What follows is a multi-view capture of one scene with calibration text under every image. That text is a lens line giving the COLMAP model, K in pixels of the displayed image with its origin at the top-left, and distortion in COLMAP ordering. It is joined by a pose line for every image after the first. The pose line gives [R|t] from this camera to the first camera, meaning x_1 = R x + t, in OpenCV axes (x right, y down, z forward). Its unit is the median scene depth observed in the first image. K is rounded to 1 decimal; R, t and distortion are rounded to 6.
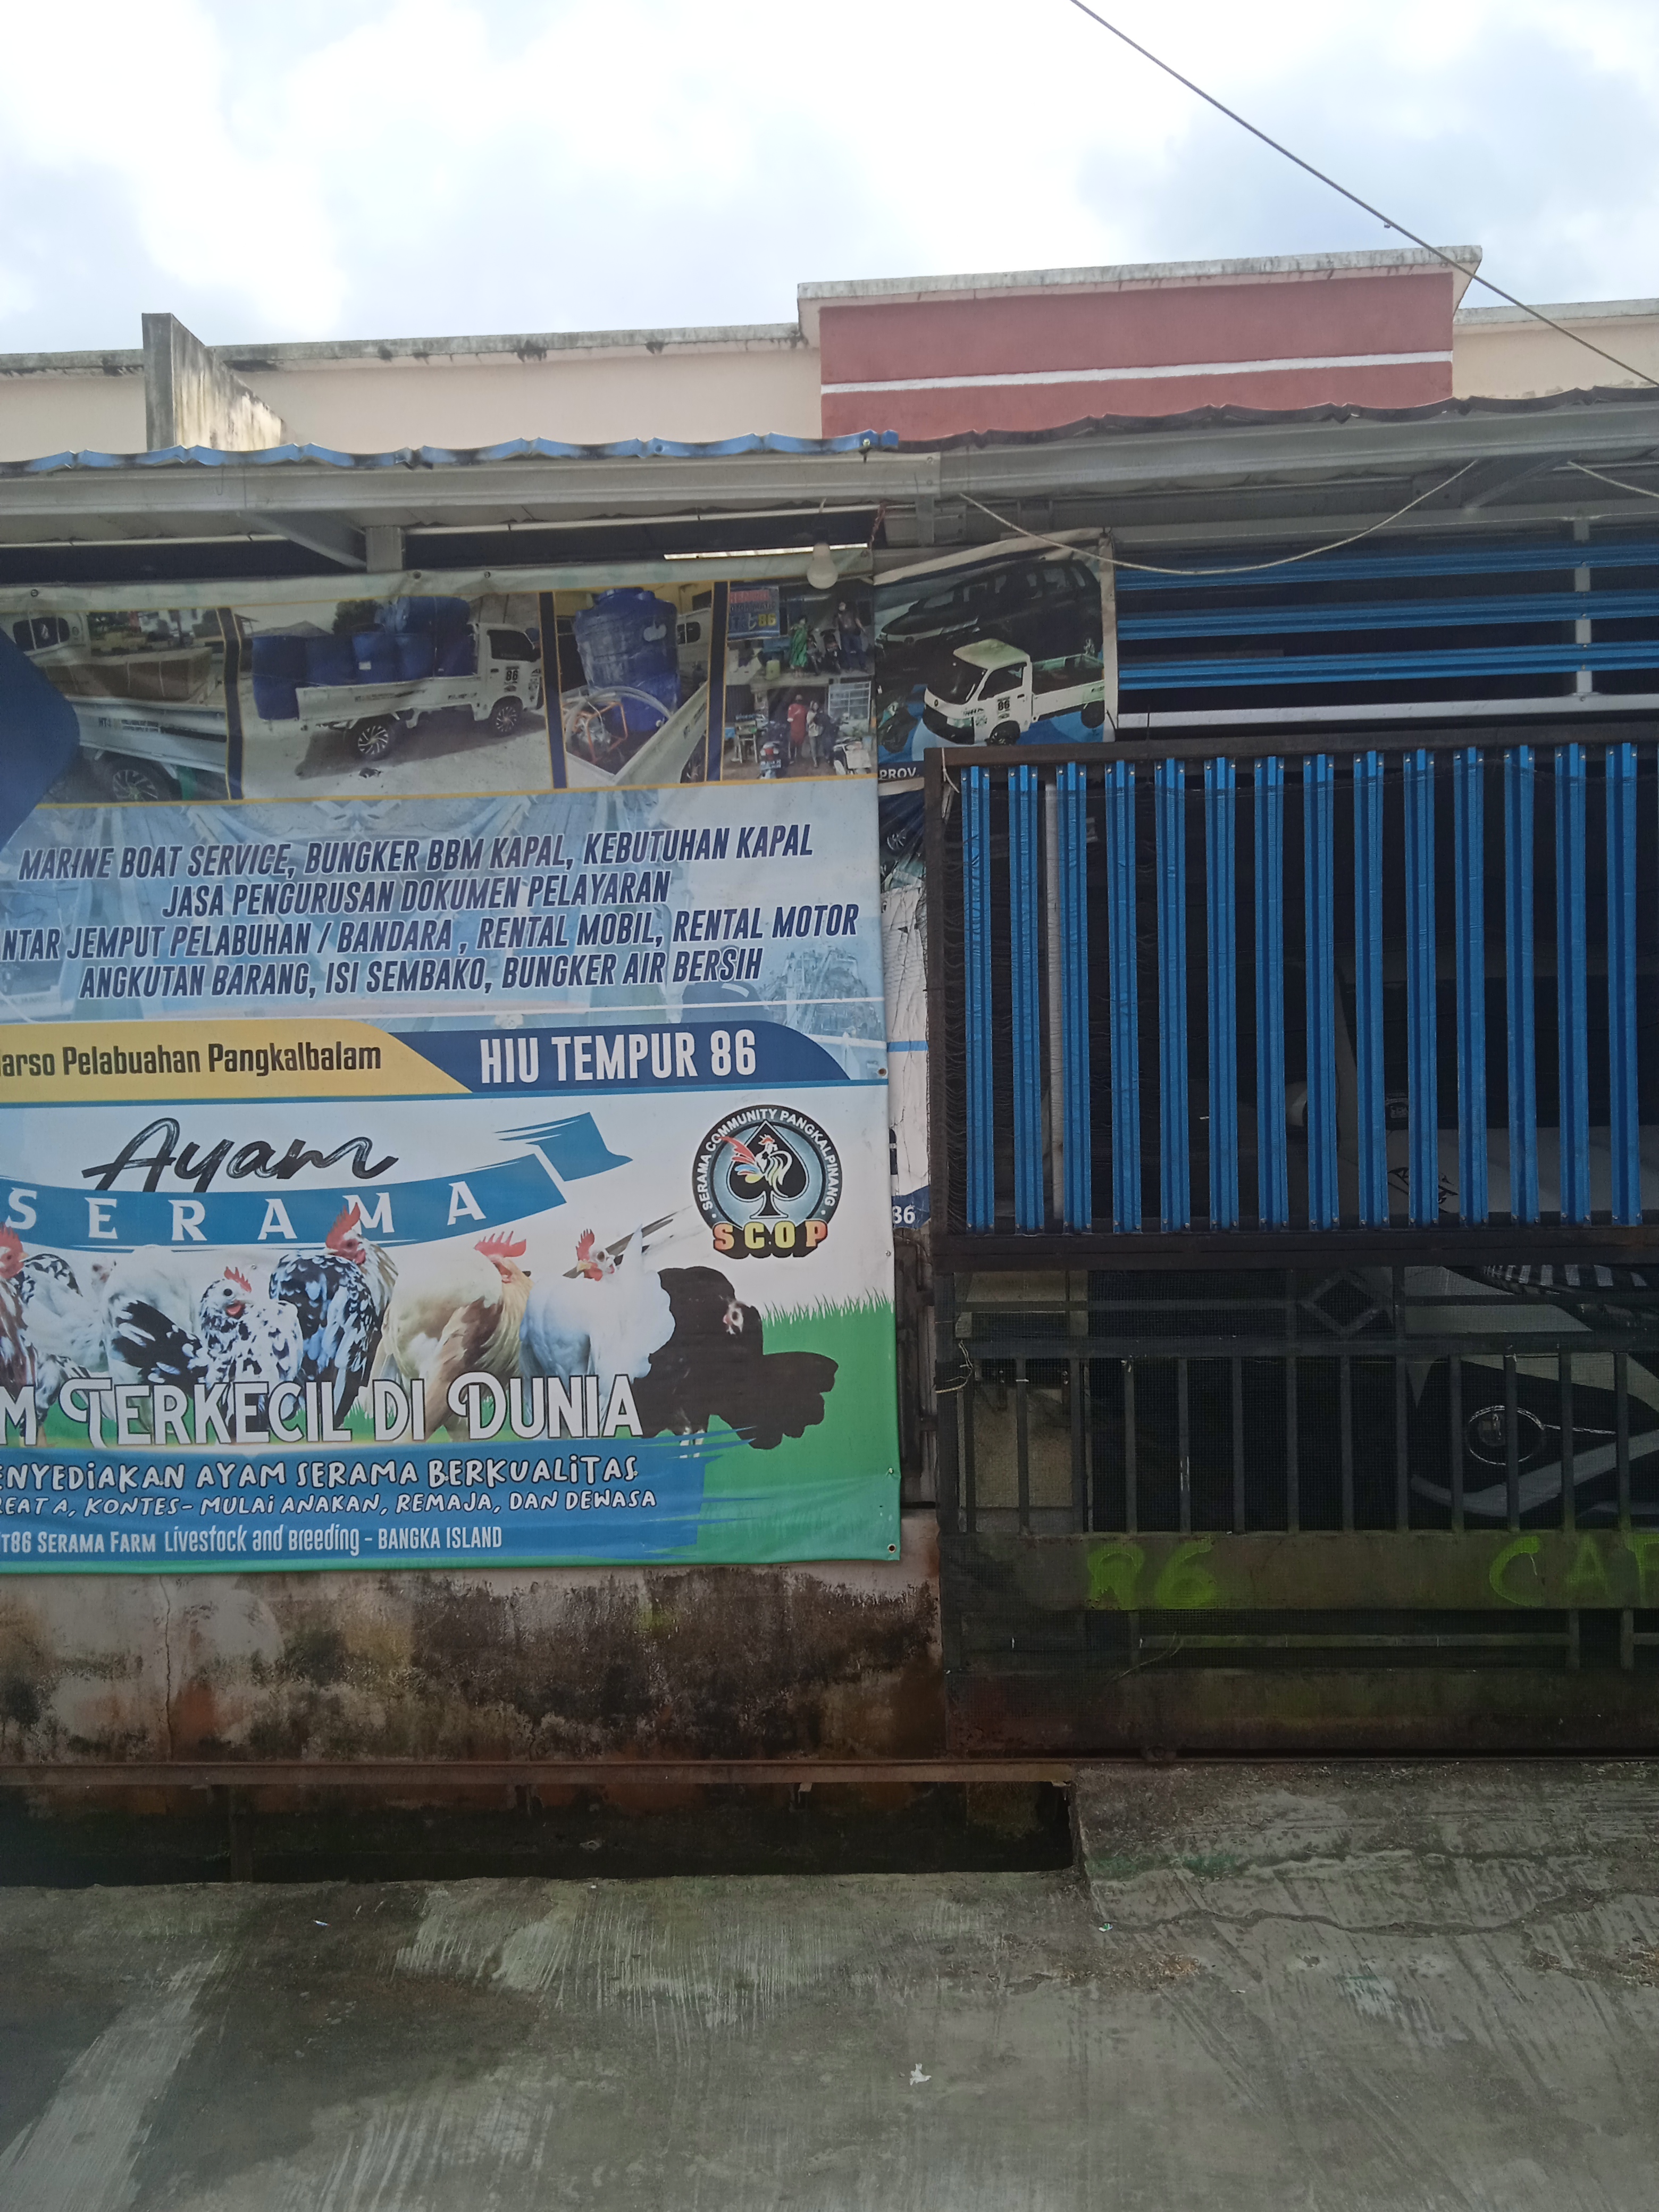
lens RADIAL K [[1796.9, 0, 829.5], [0, 1796.9, 1106.0], [0, 0, 1]] dist [0.106701, -0.213563]
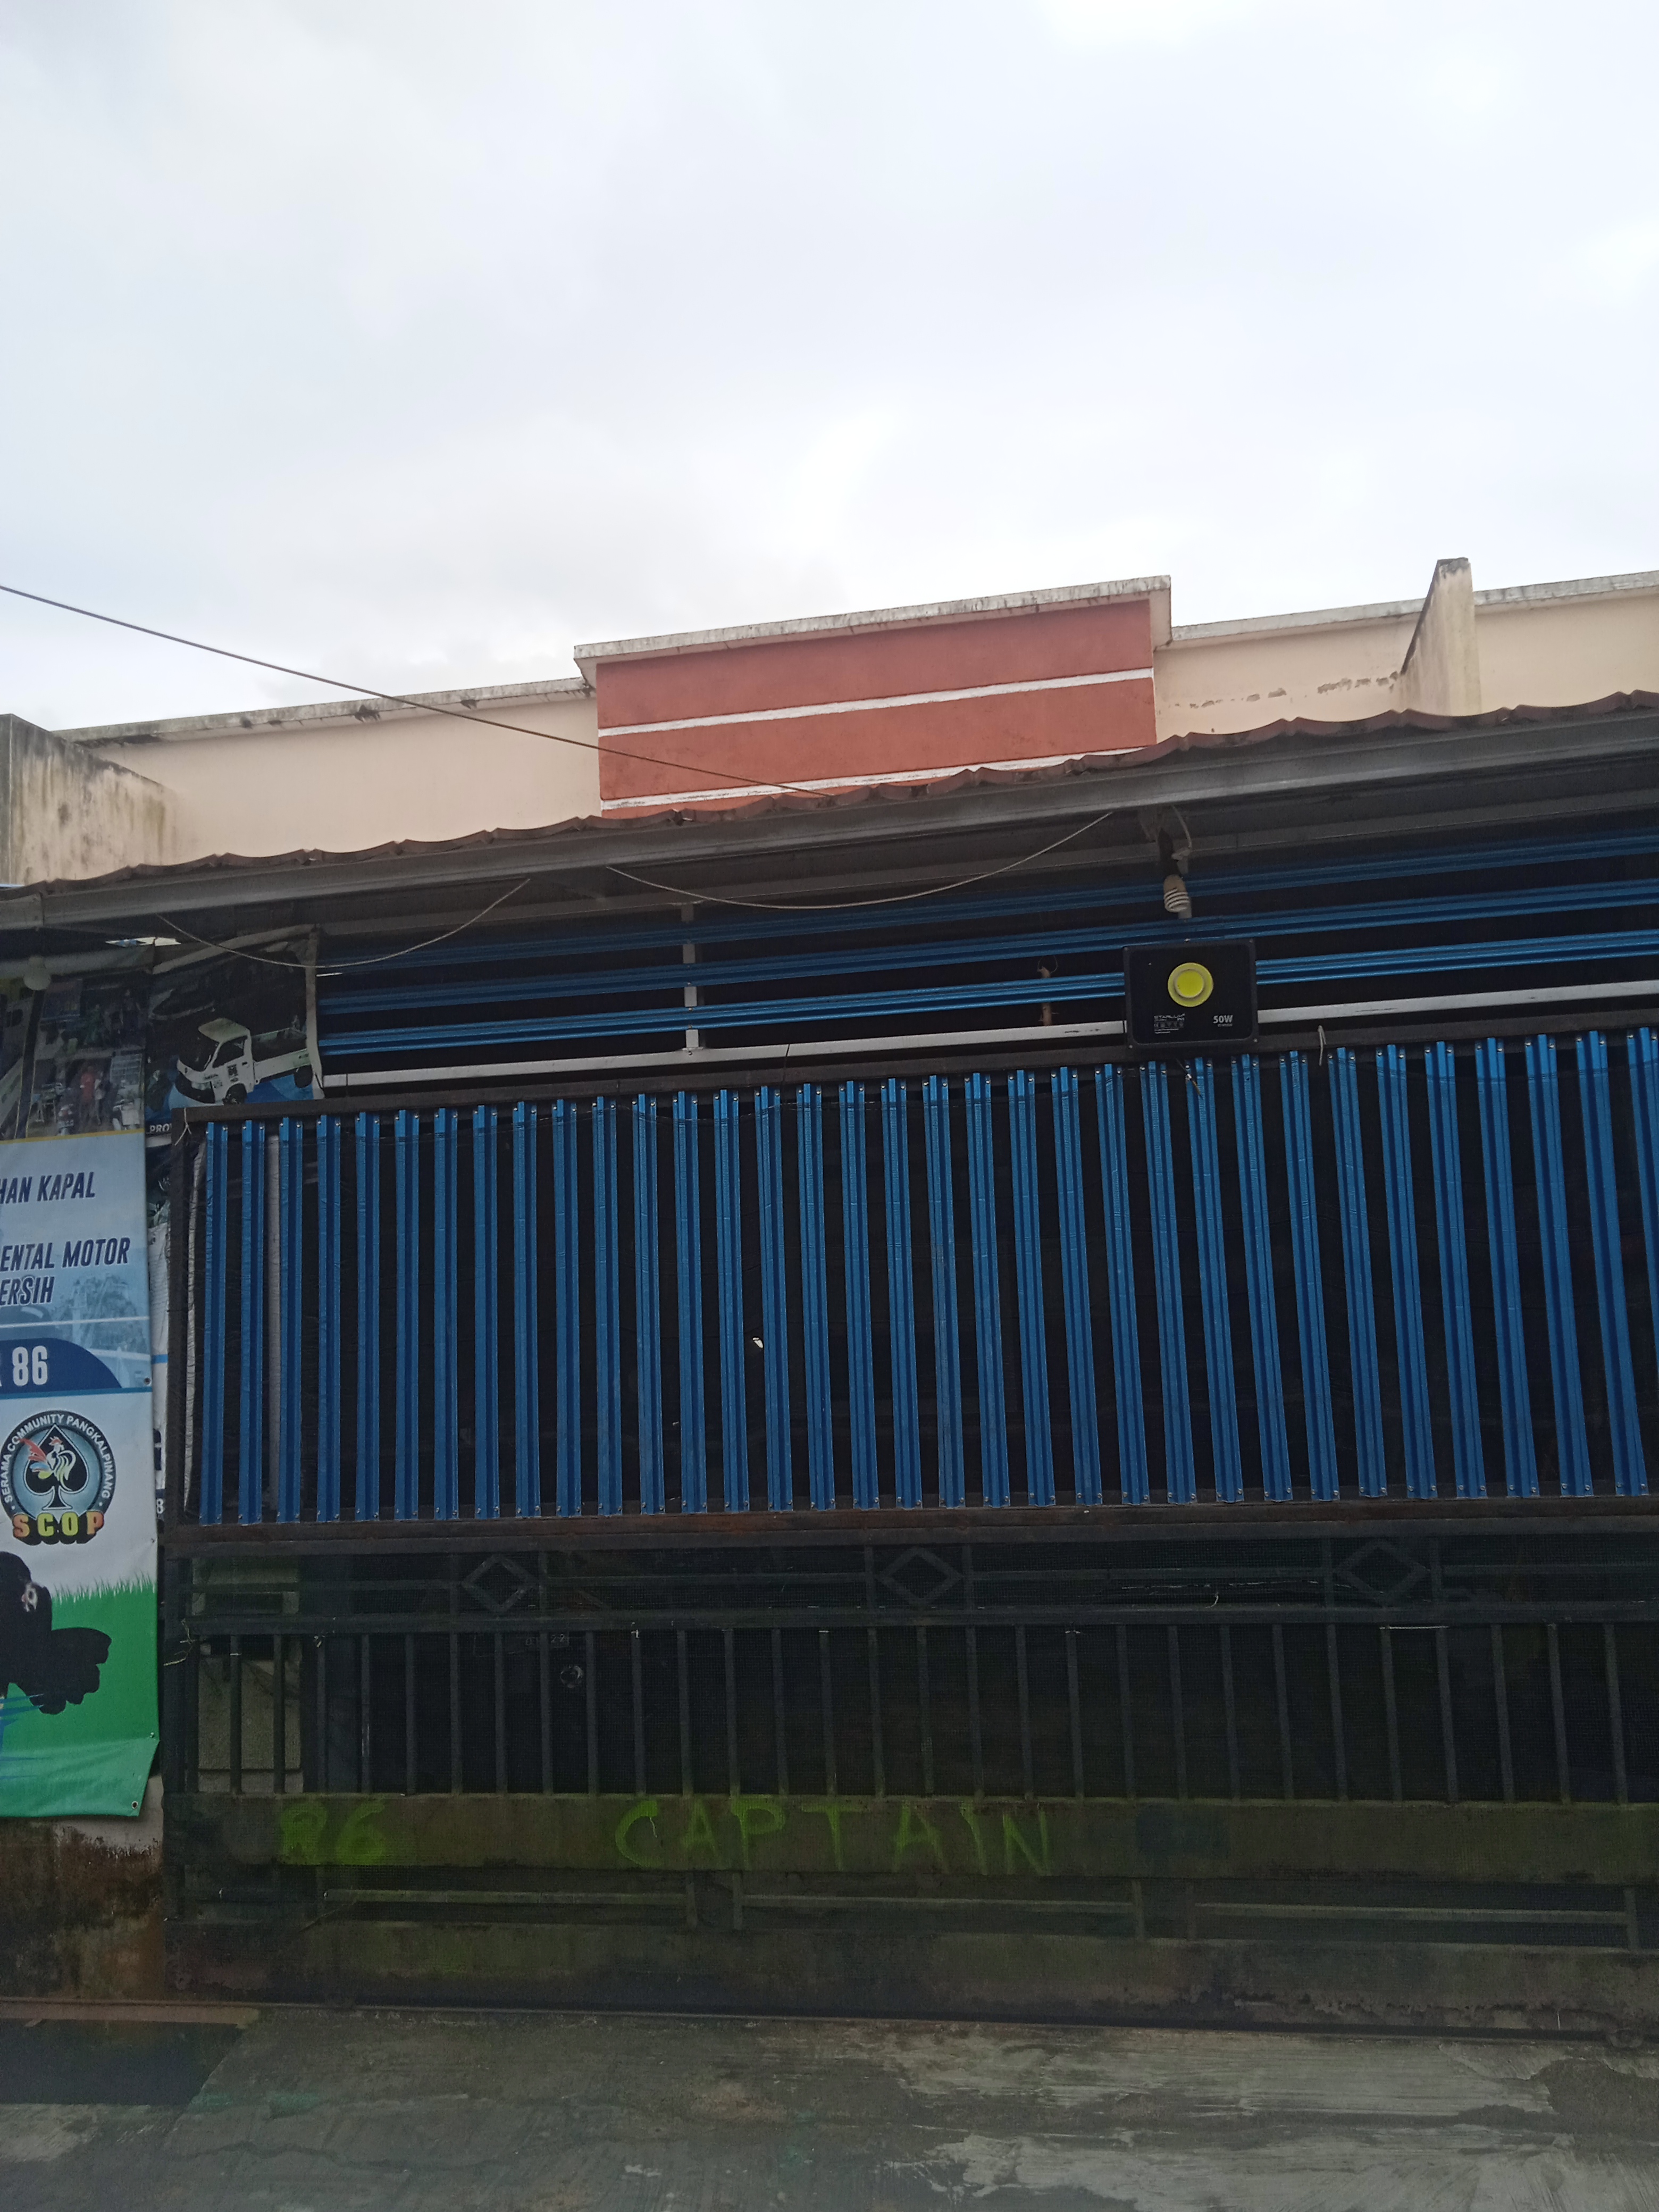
lens RADIAL K [[1808.2, 0, 829.5], [0, 1808.2, 1106.0], [0, 0, 1]] dist [0.008075, 0.003859]
pose [[0.991325, -0.031944, -0.127489, 0.623911], [0.014843, 0.991019, -0.132893, -0.033039], [0.130589, 0.129848, 0.982897, -0.119779]]
